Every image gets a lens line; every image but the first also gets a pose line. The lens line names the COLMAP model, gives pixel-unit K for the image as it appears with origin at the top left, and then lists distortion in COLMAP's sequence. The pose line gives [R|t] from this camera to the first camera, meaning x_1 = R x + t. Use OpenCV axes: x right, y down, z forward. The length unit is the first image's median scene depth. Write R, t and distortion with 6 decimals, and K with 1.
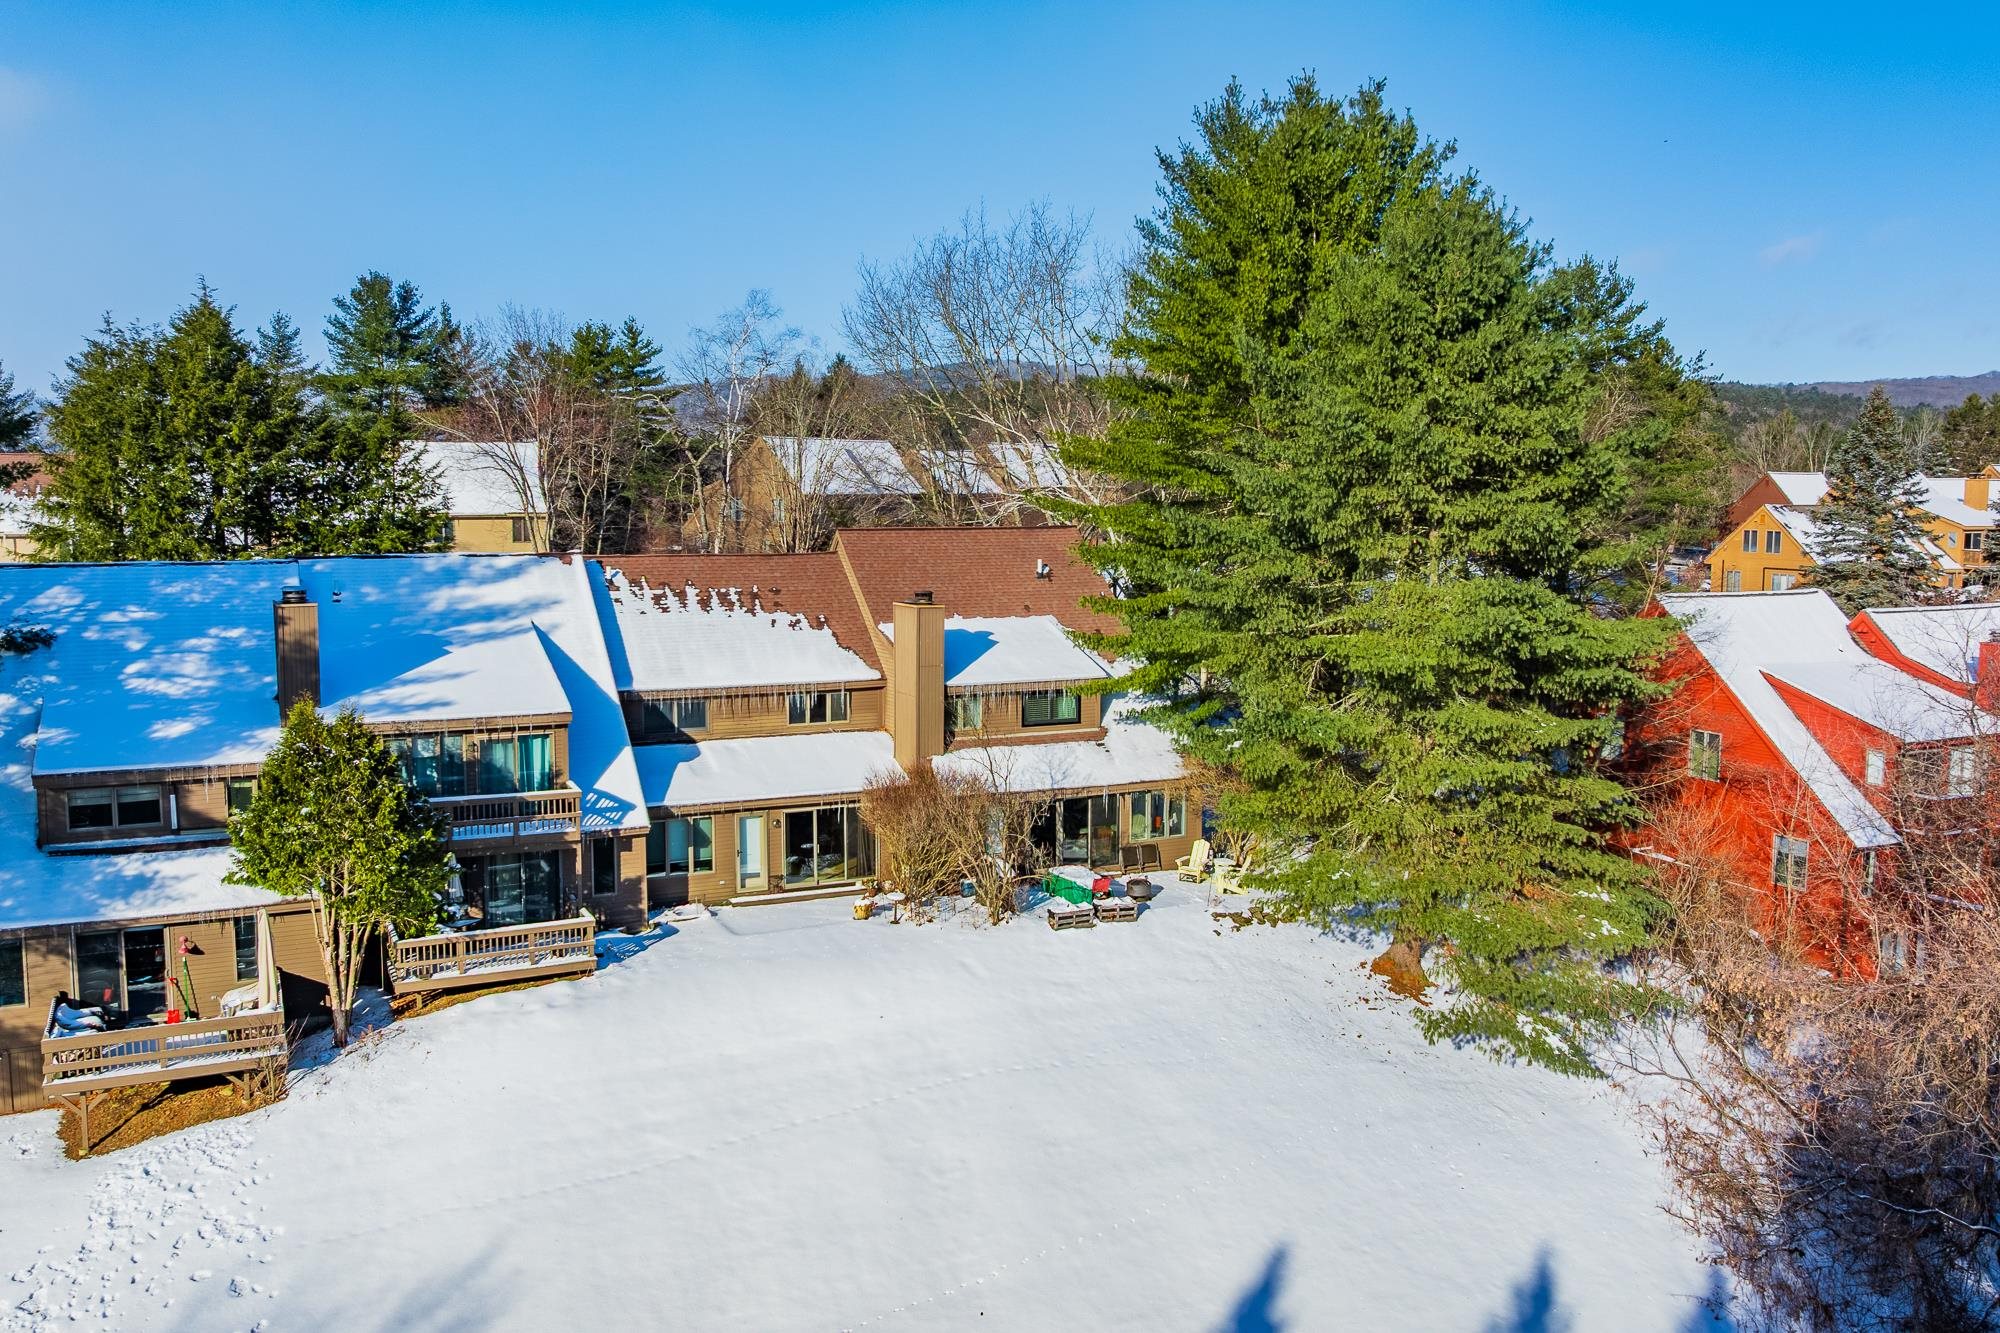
lens RADIAL K [[1669.0, 0, 1006.6], [0, 1669.0, 658.8], [0, 0, 1]] dist [-0.010043, -0.046657]
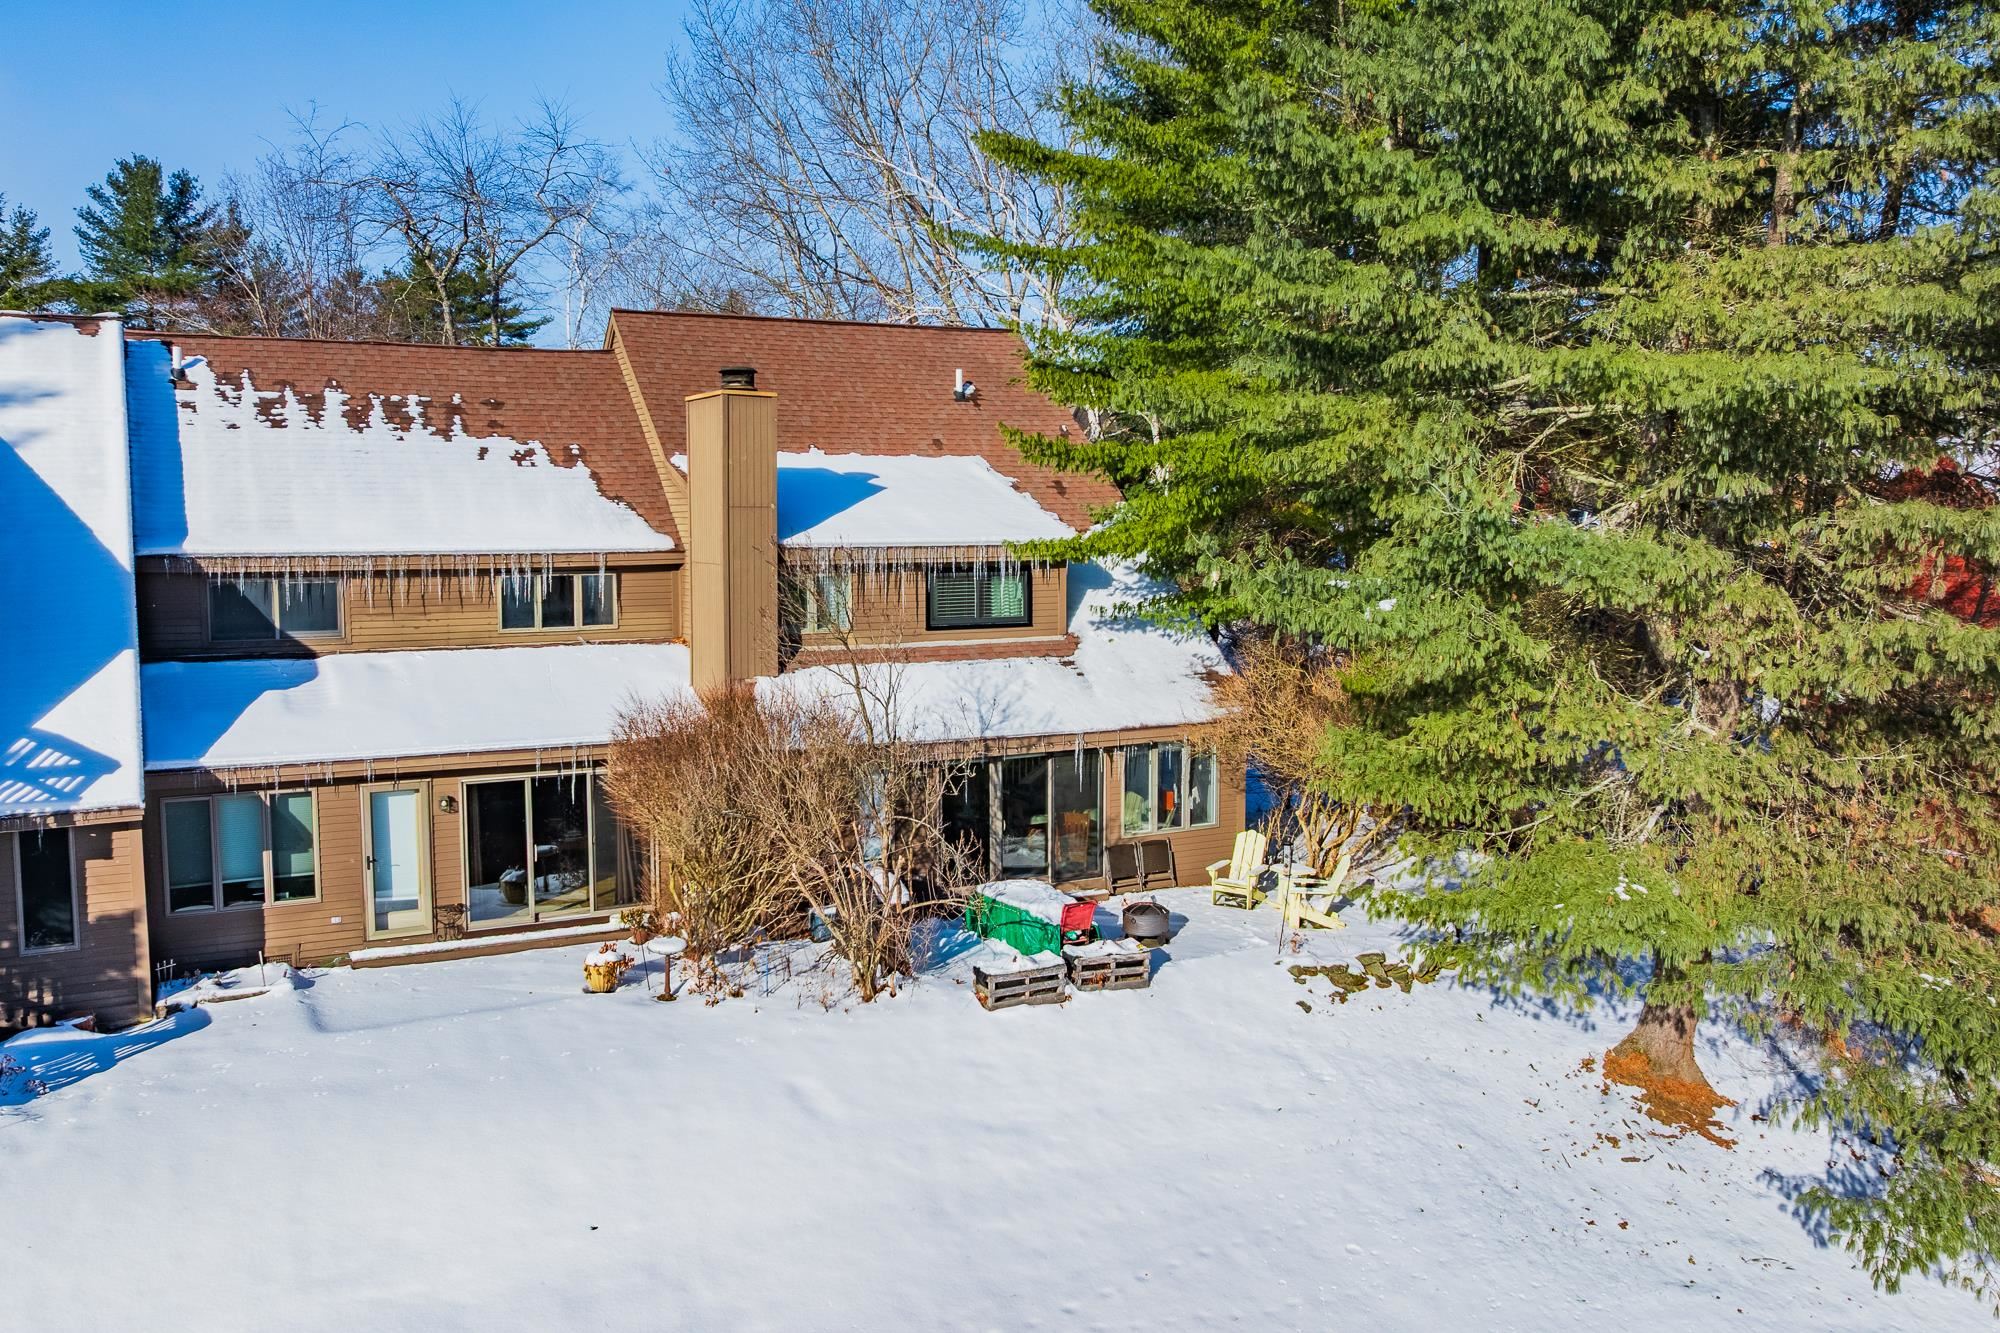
lens RADIAL K [[1669.0, 0, 1006.6], [0, 1669.0, 658.8], [0, 0, 1]] dist [-0.010043, -0.046657]
pose [[0.999174, -0.007208, 0.039998, 0.014561], [0.007694, 0.999898, -0.012009, 0.061405], [-0.039907, 0.012307, 0.999128, 0.479335]]
